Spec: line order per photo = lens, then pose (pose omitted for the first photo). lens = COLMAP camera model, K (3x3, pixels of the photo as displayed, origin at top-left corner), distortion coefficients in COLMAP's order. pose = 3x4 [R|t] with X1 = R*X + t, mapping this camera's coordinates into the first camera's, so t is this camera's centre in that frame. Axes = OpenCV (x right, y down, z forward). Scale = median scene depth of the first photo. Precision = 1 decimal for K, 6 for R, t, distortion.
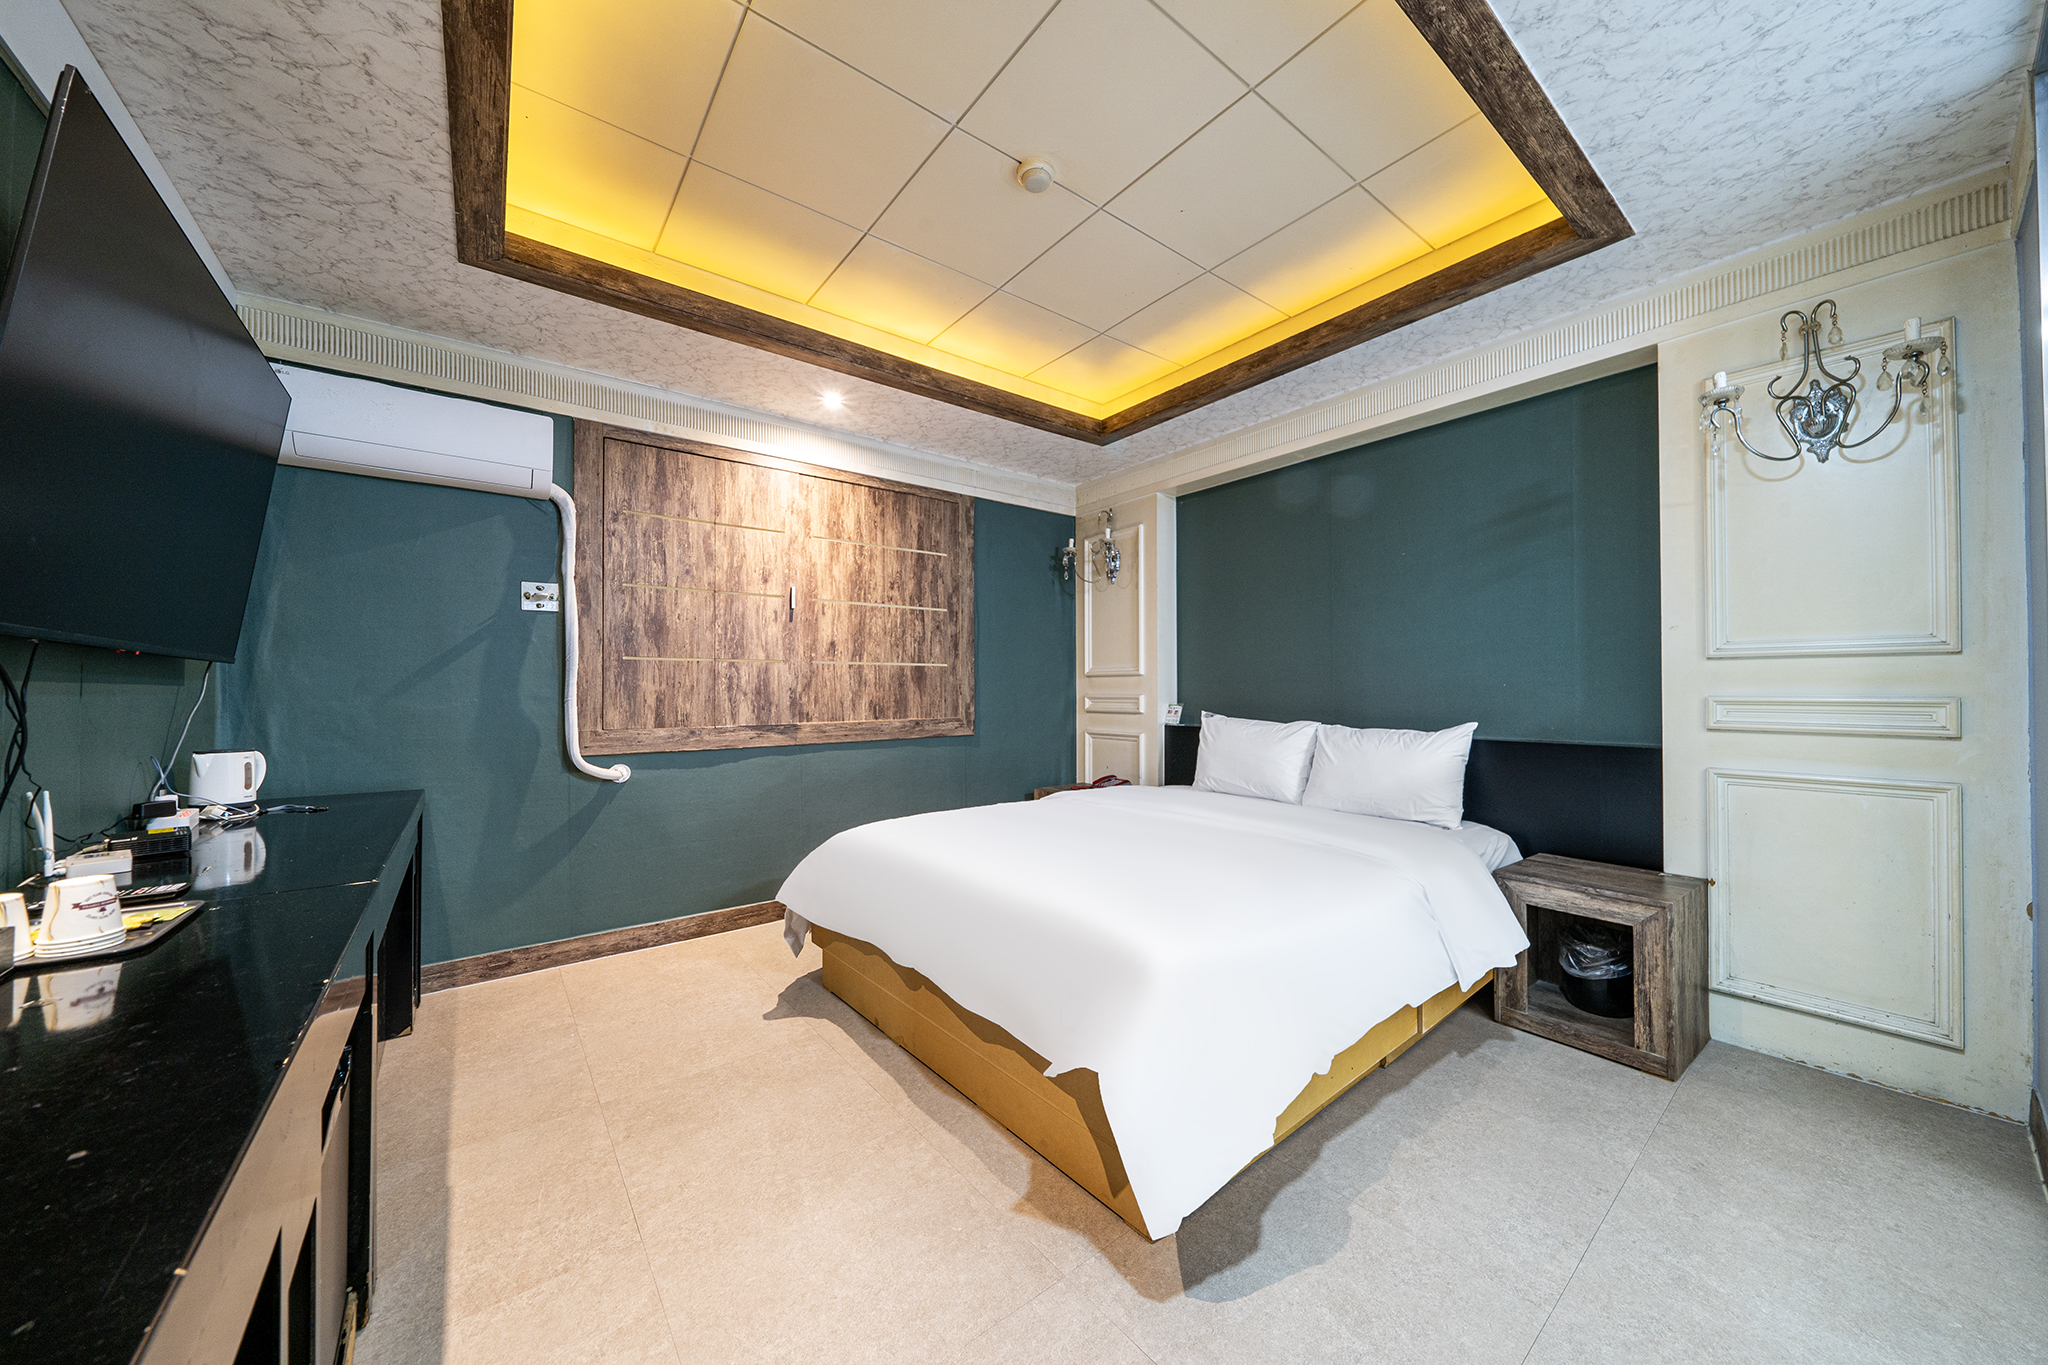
lens RADIAL K [[701.1, 0, 1035.7], [0, 701.1, 683.4], [0, 0, 1]] dist [-0.001988, -0.000151]
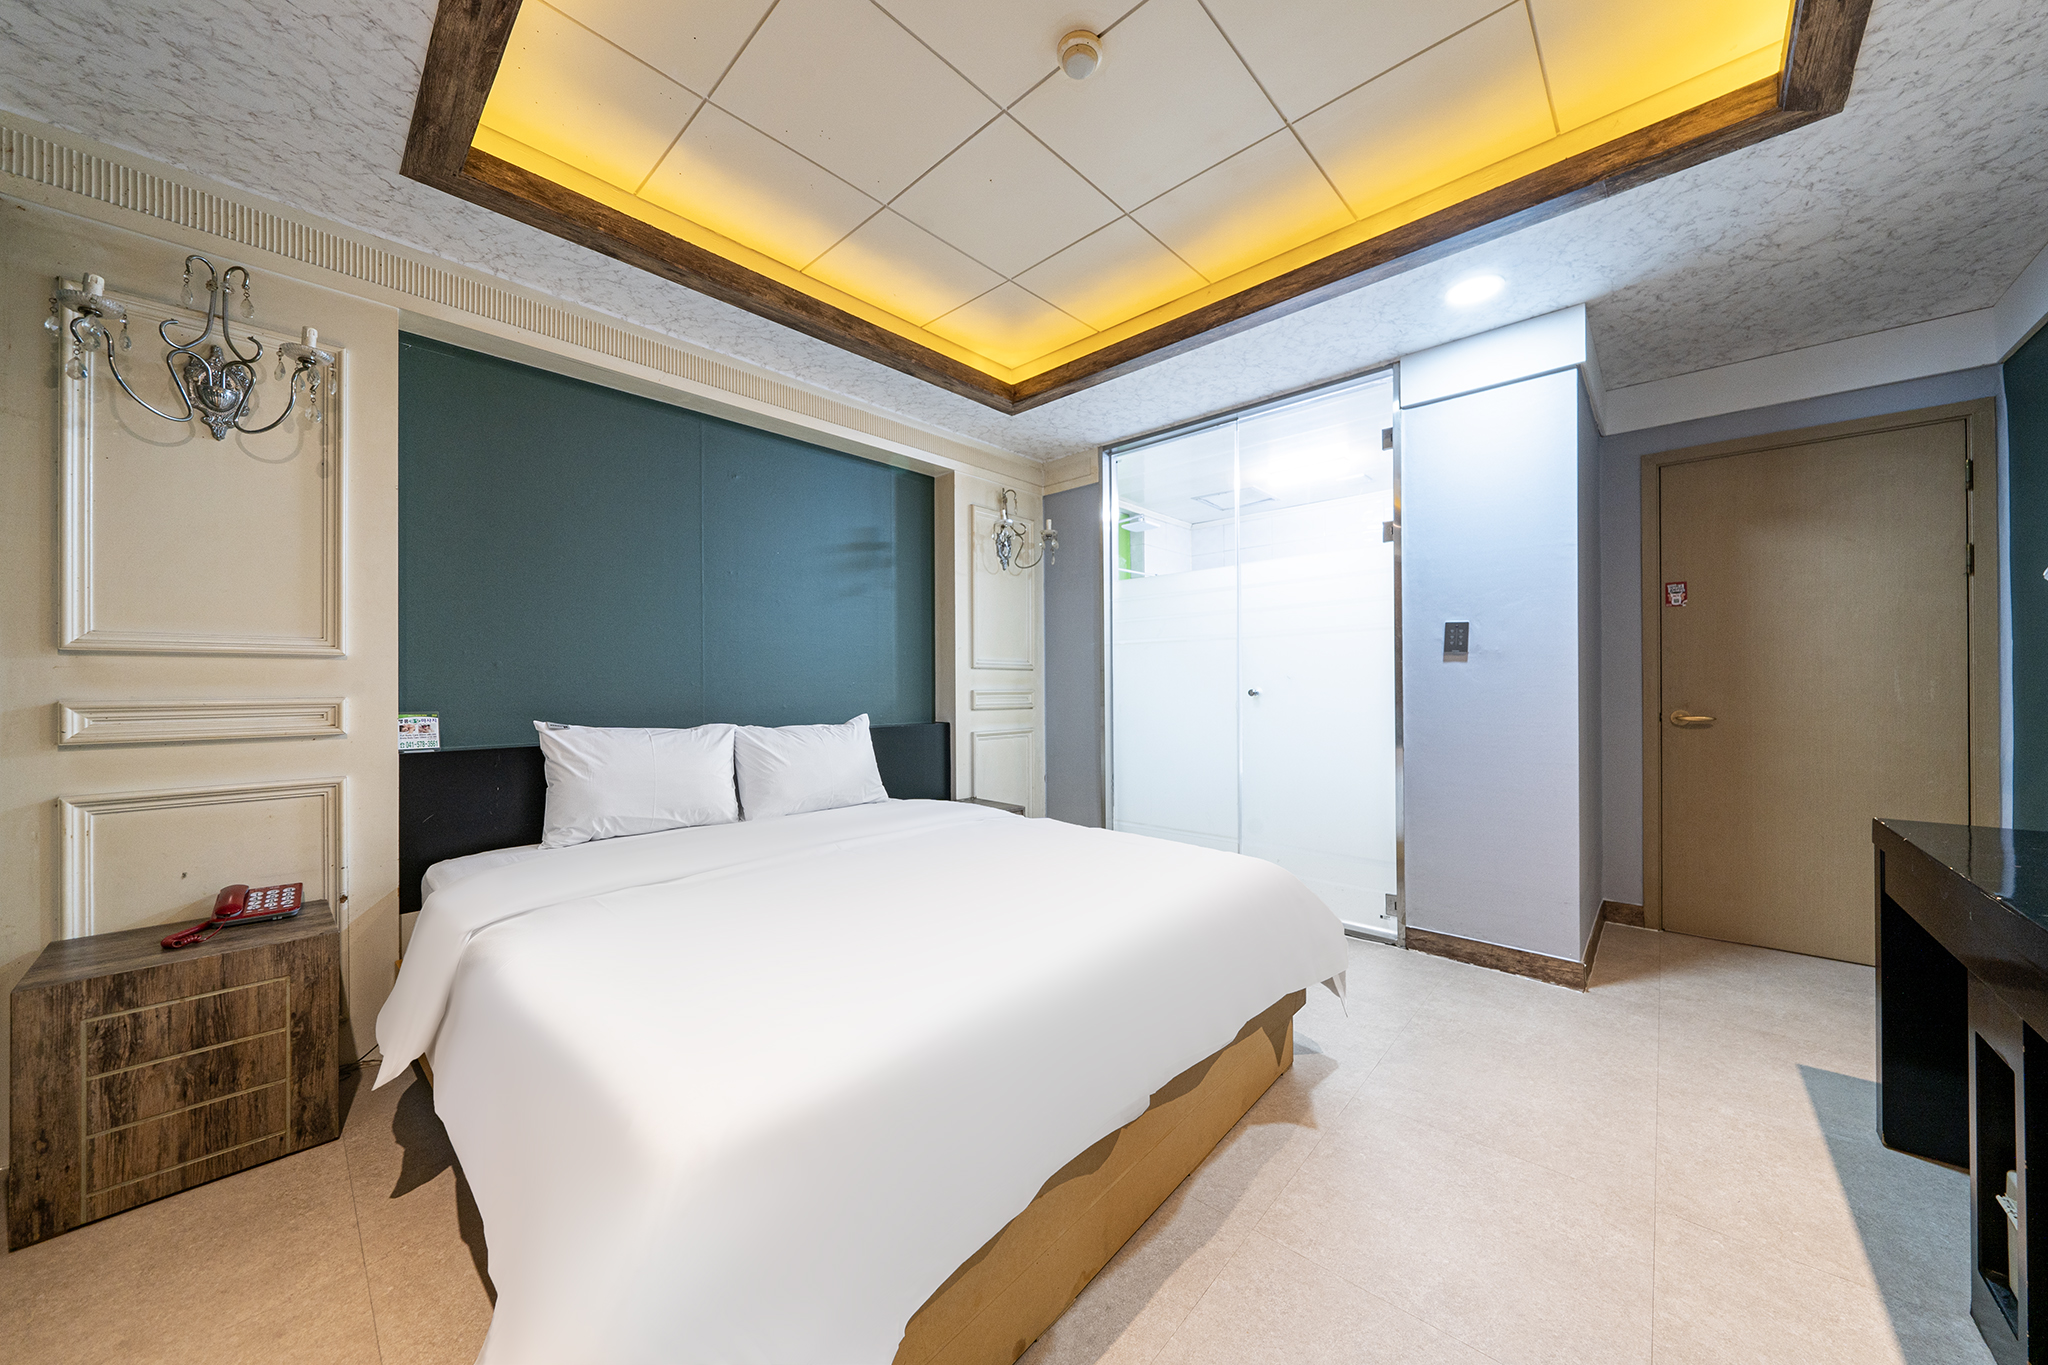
lens RADIAL K [[701.1, 0, 1035.7], [0, 701.1, 683.4], [0, 0, 1]] dist [-0.001988, -0.000151]
pose [[-0.162504, -0.011463, 0.986641, -0.485960], [-0.020488, 0.999756, 0.008241, -0.009583], [-0.986495, -0.018875, -0.162699, 0.716498]]
